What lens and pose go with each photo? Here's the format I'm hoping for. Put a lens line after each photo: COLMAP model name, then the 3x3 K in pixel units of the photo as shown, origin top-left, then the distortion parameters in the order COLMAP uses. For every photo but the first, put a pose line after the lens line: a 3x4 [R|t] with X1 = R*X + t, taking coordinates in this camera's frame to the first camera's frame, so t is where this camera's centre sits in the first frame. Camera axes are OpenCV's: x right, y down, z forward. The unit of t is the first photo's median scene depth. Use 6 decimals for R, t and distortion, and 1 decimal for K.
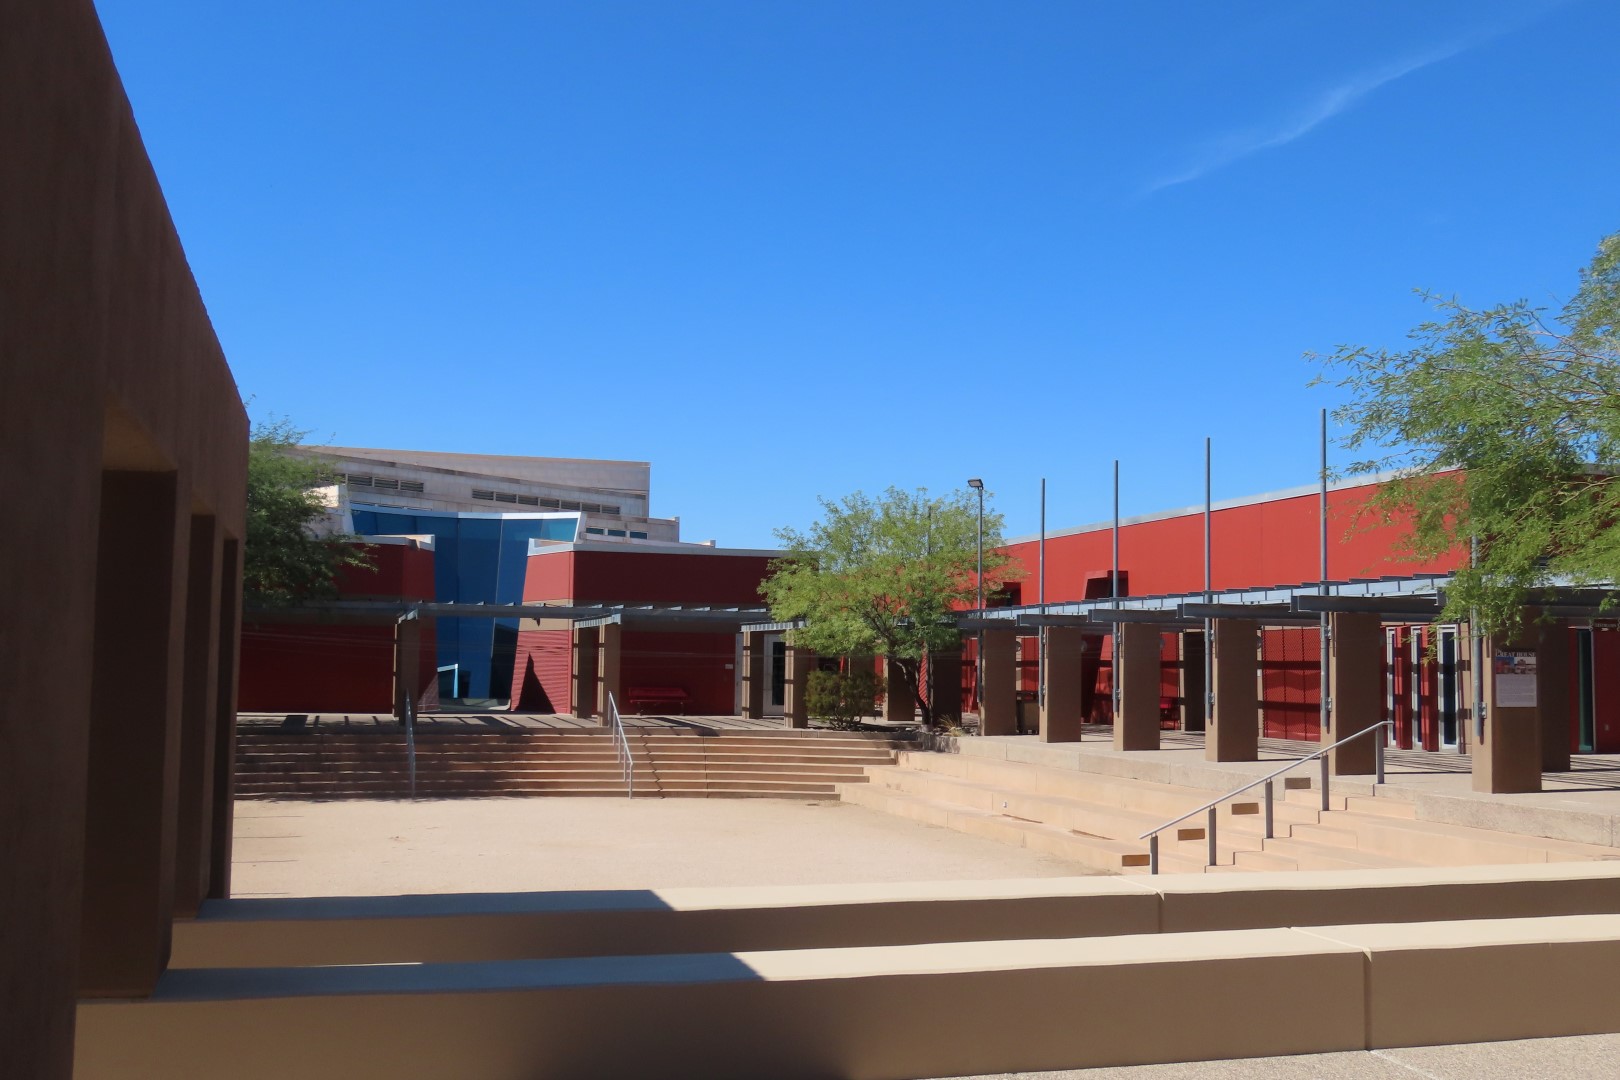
lens RADIAL K [[1685.1, 0, 810.0], [0, 1685.1, 540.0], [0, 0, 1]] dist [-0.000554, 0.010493]
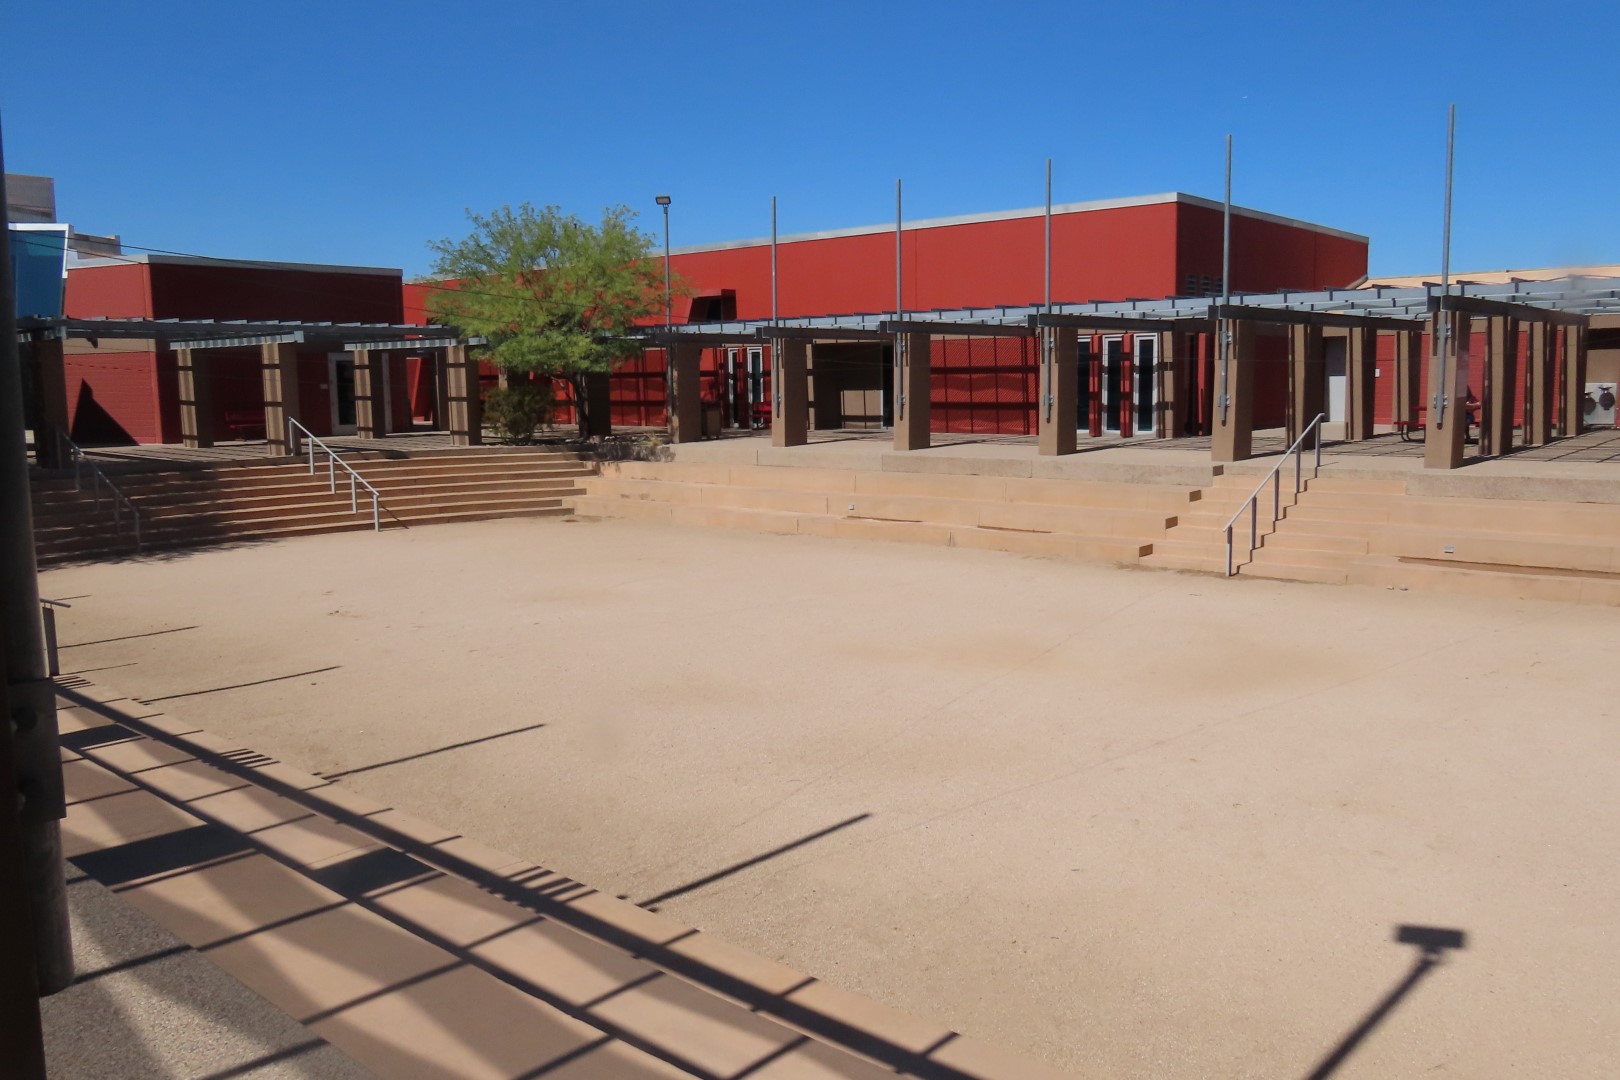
lens RADIAL K [[1272.7, 0, 810.0], [0, 1272.7, 540.0], [0, 0, 1]] dist [-0.026923, 0.000463]
pose [[0.838110, -0.092613, 0.537582, -0.273896], [-0.016653, 0.980679, 0.194911, 0.017959], [-0.545247, -0.172310, 0.820375, 0.288348]]
